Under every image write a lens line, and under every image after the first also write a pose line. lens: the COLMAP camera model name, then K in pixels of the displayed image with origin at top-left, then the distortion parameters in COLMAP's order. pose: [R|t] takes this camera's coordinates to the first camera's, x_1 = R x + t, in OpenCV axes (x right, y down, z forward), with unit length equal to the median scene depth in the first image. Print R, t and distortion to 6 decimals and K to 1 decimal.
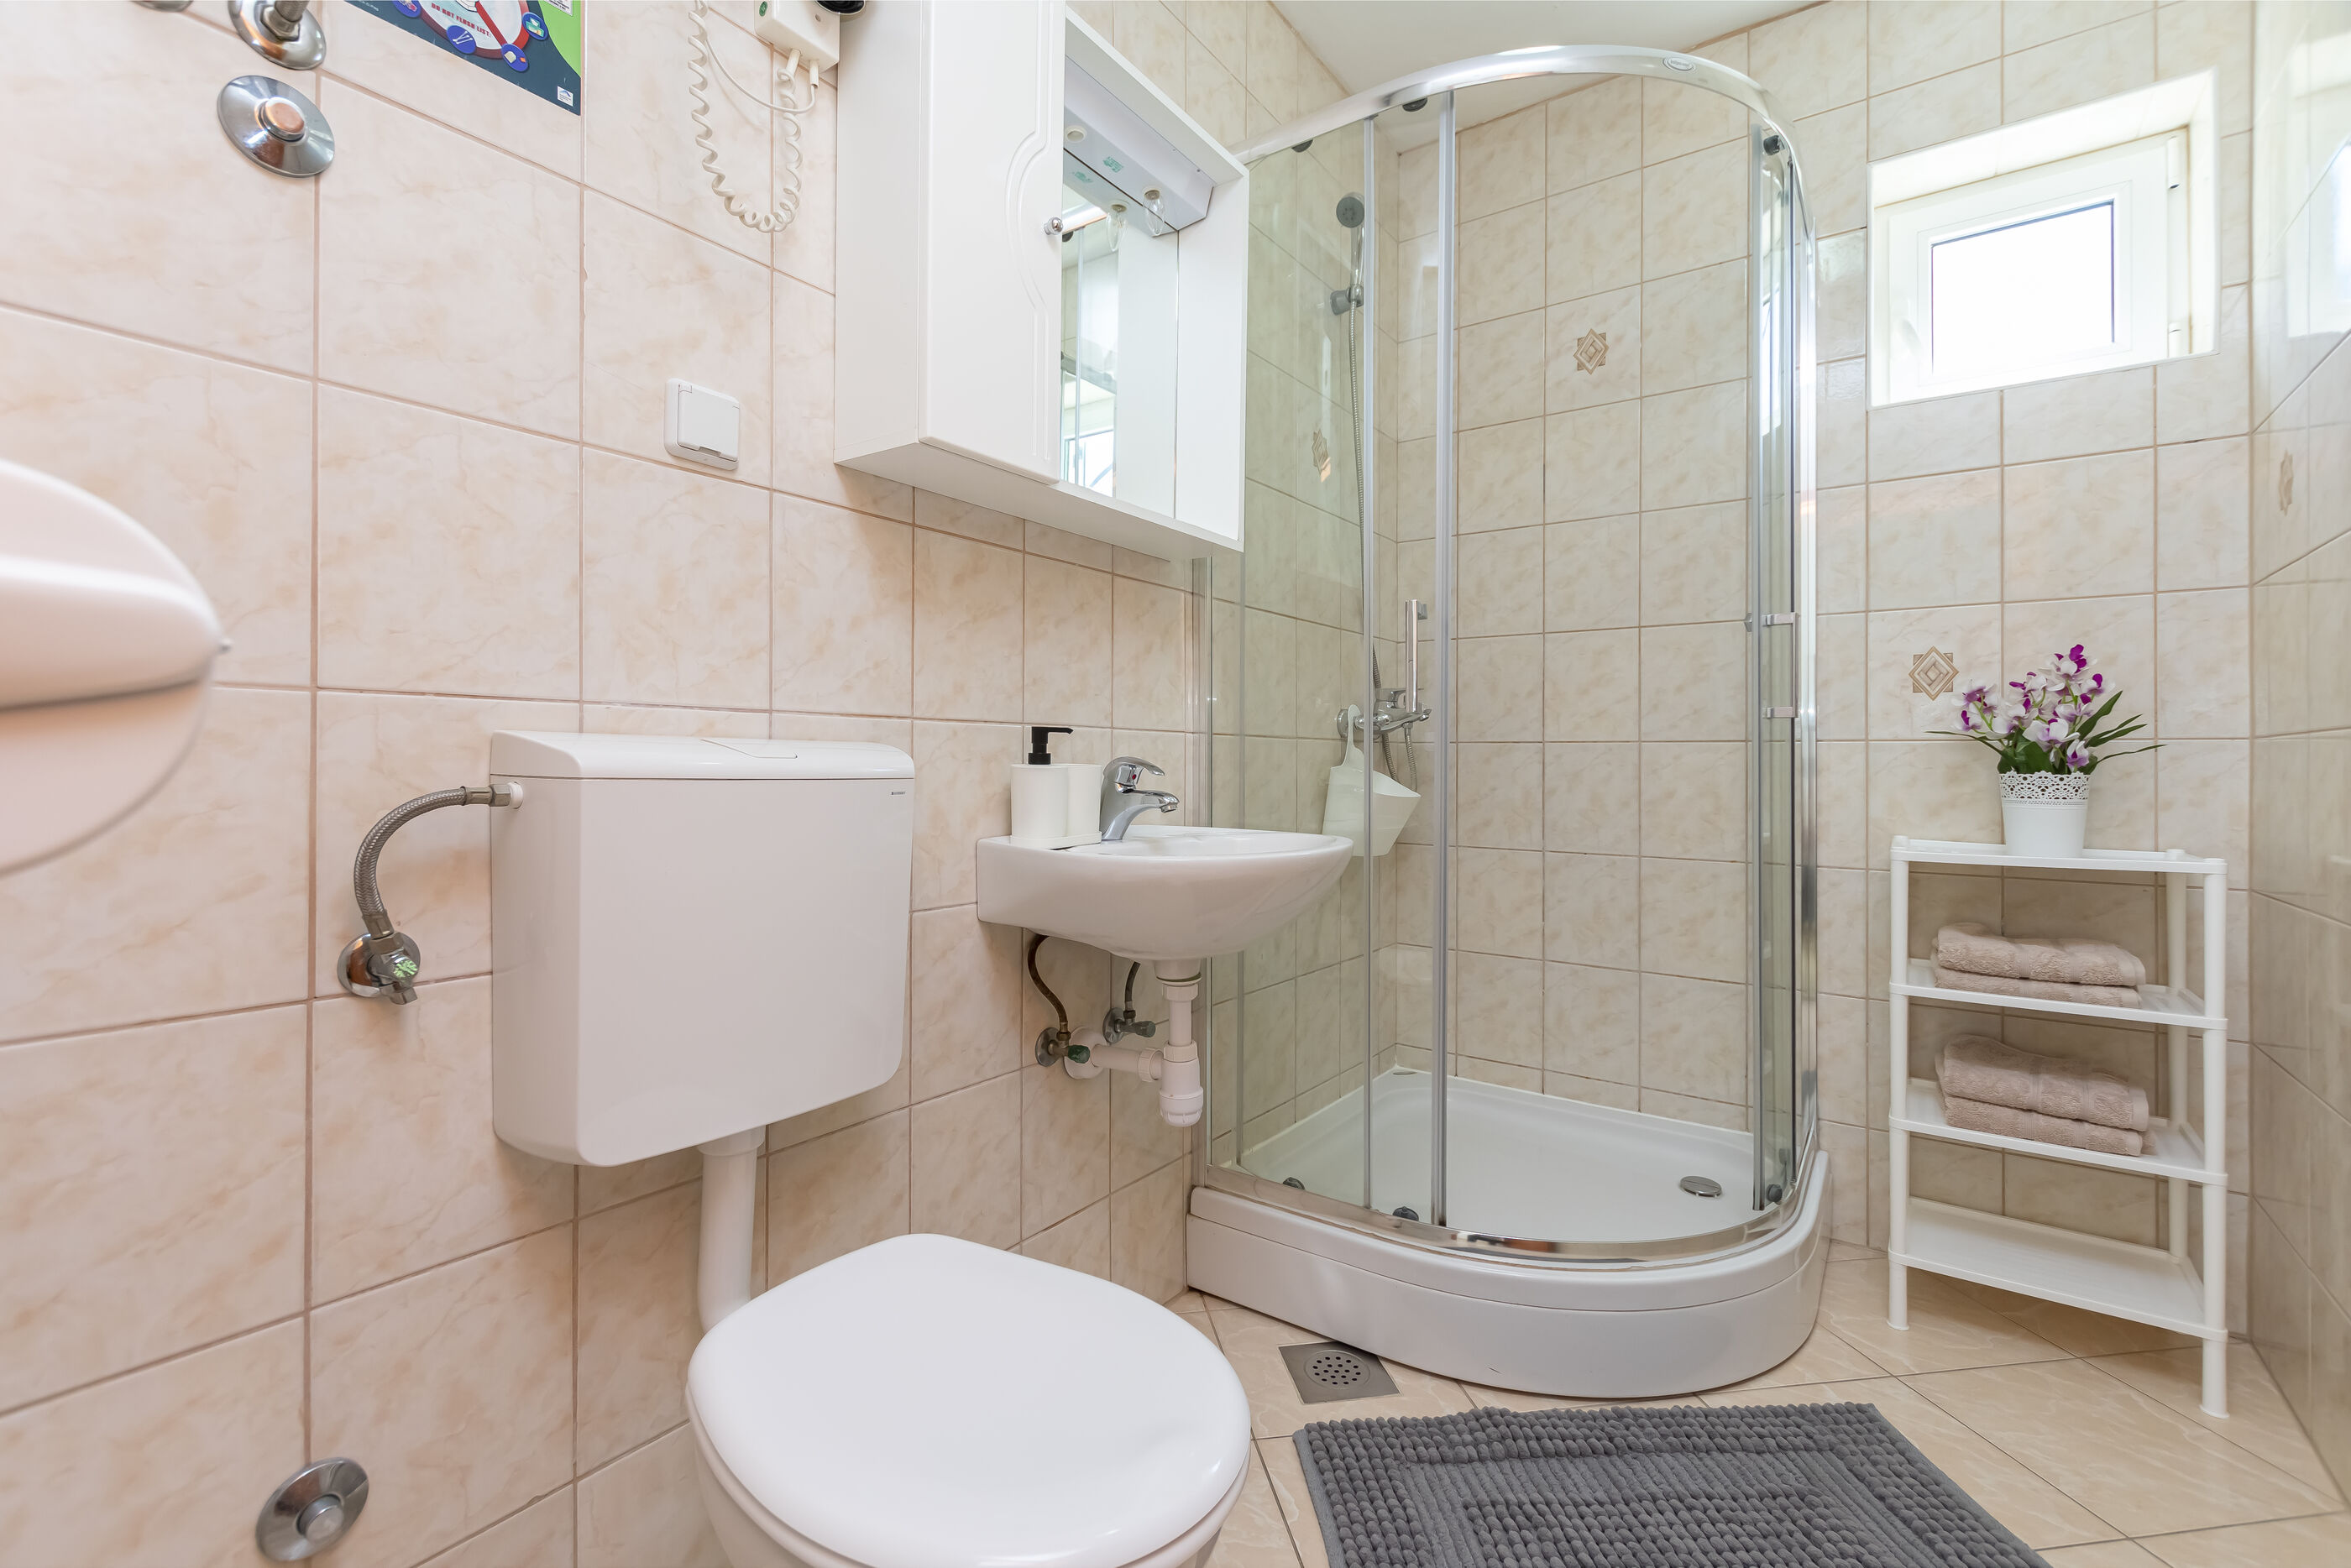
lens RADIAL K [[1035.3, 0, 1179.0], [0, 1035.3, 775.2], [0, 0, 1]] dist [0.001818, -0.000996]
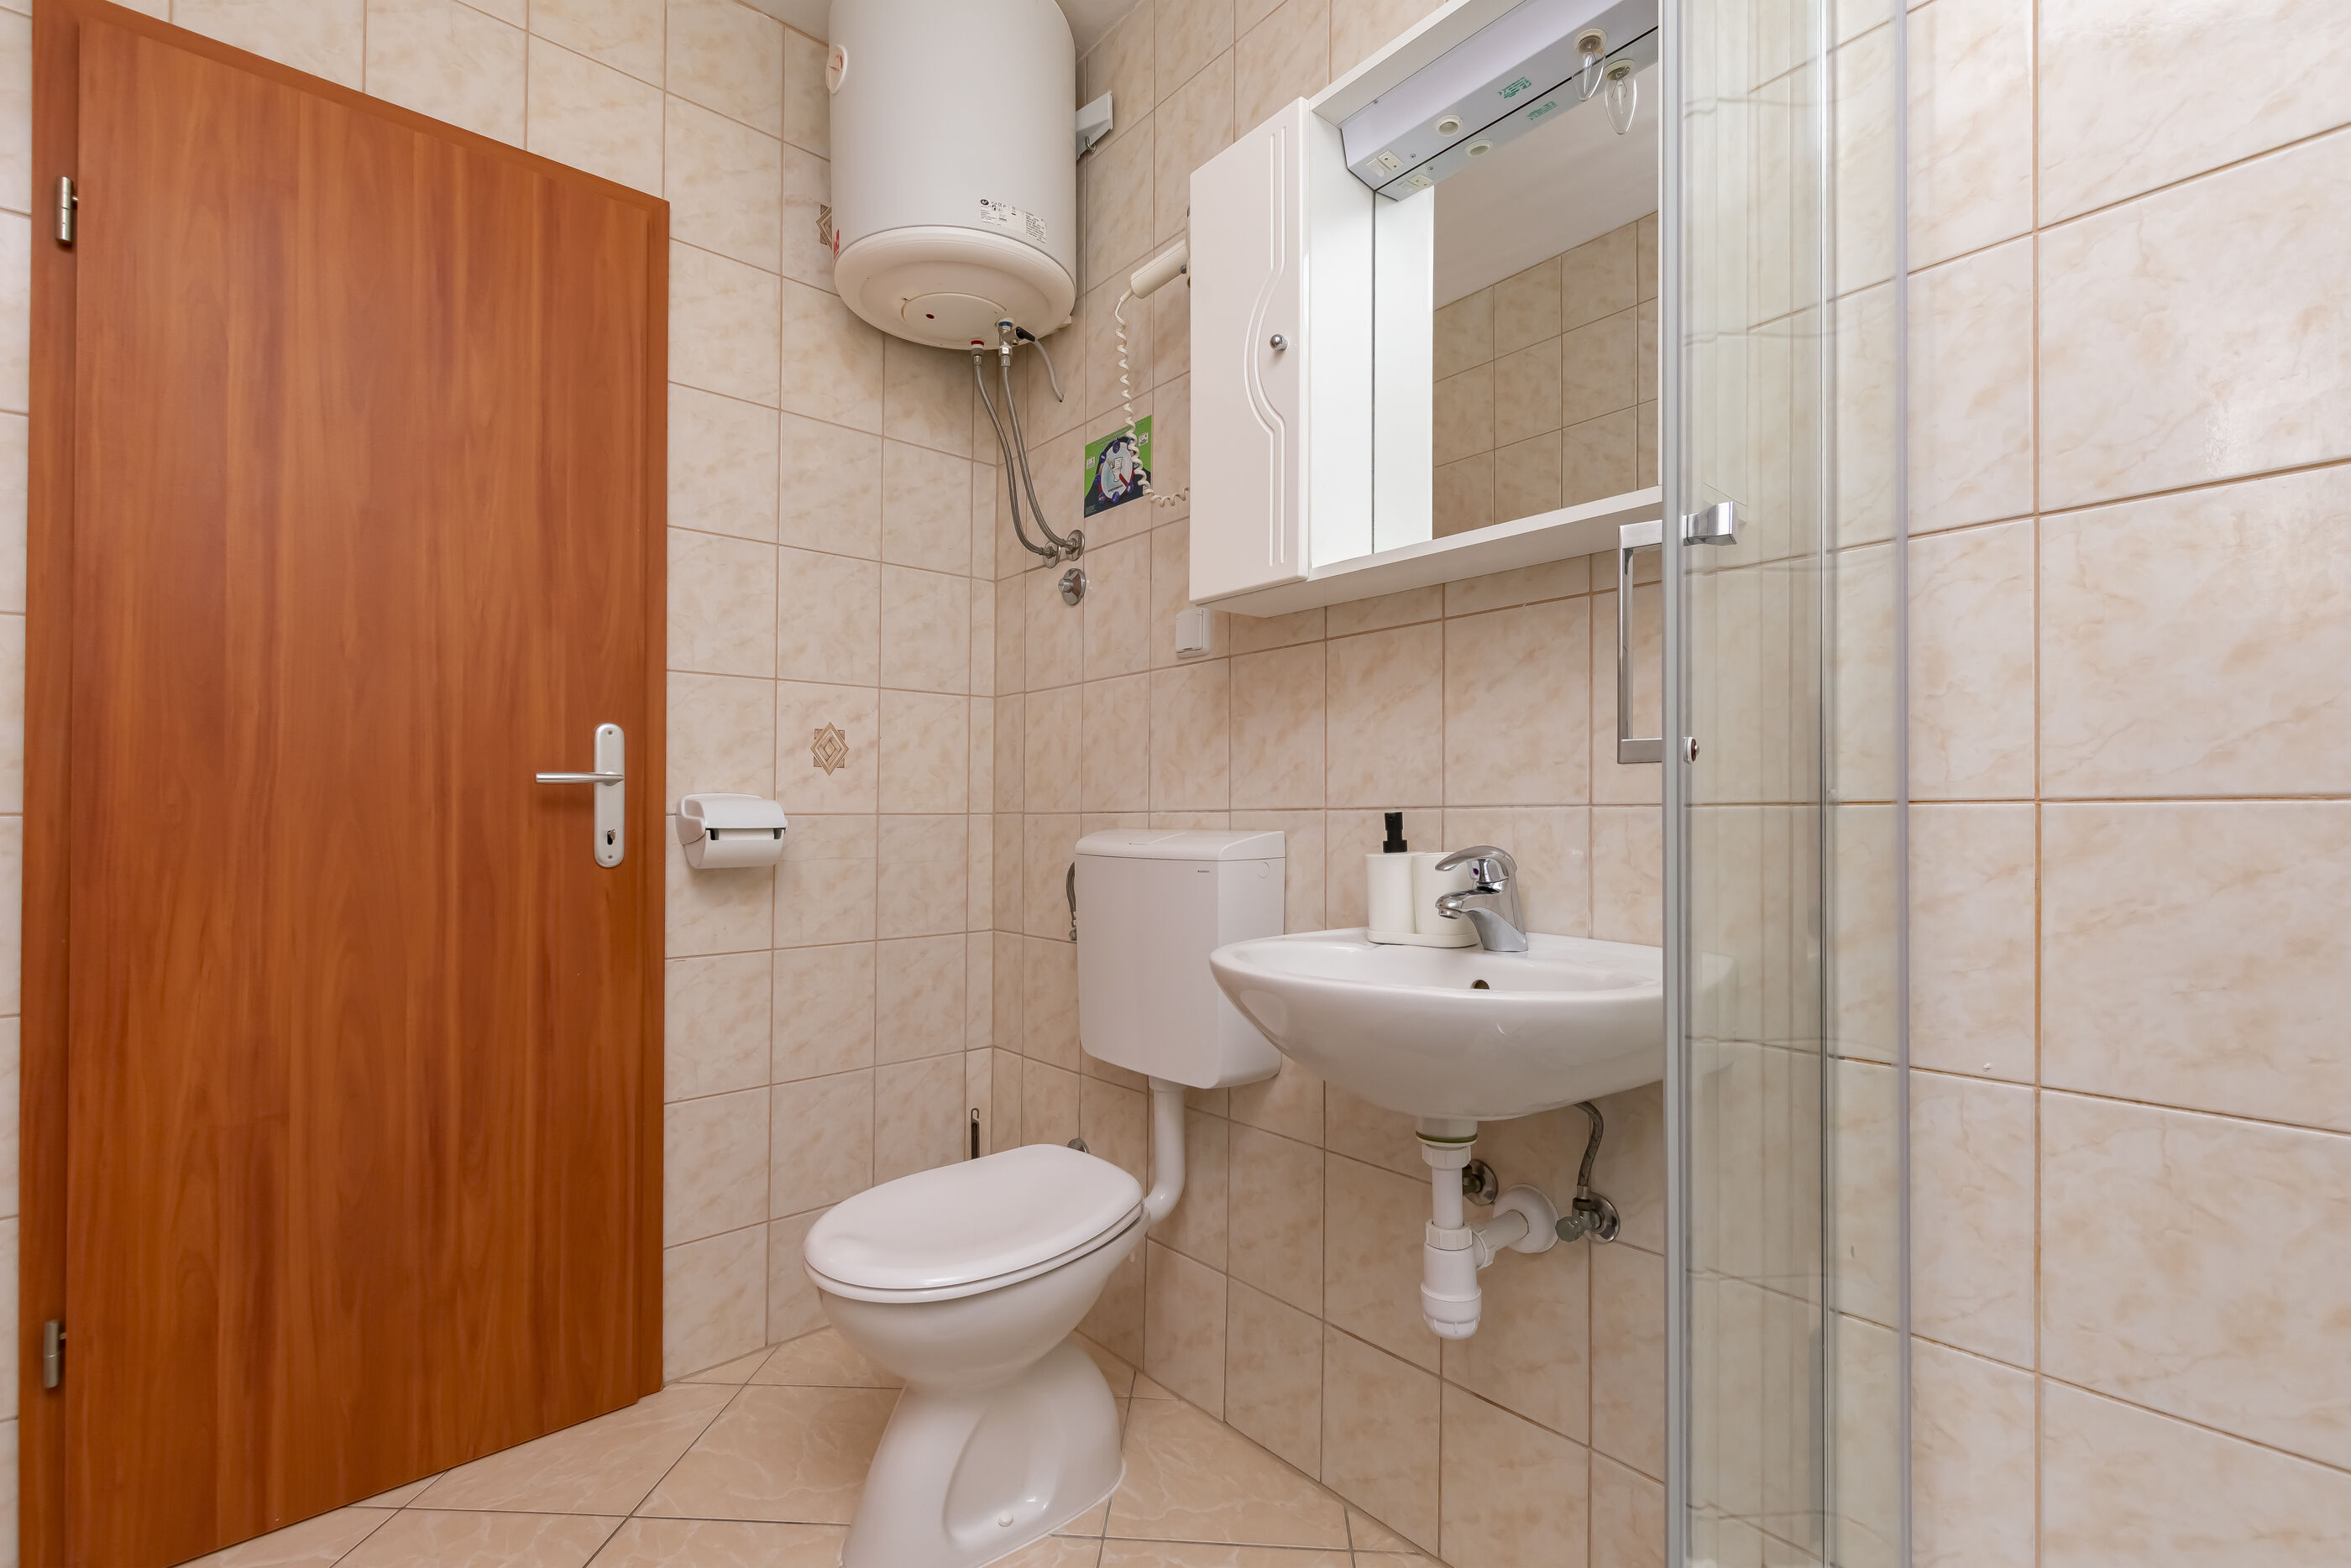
lens RADIAL K [[1035.3, 0, 1179.9], [0, 1035.3, 796.7], [0, 0, 1]] dist [0.001818, -0.000996]
pose [[-0.235990, -0.025339, -0.971425, 0.821366], [-0.006287, 0.999679, -0.024549, -0.036920], [0.971735, 0.000314, -0.236073, 1.031435]]
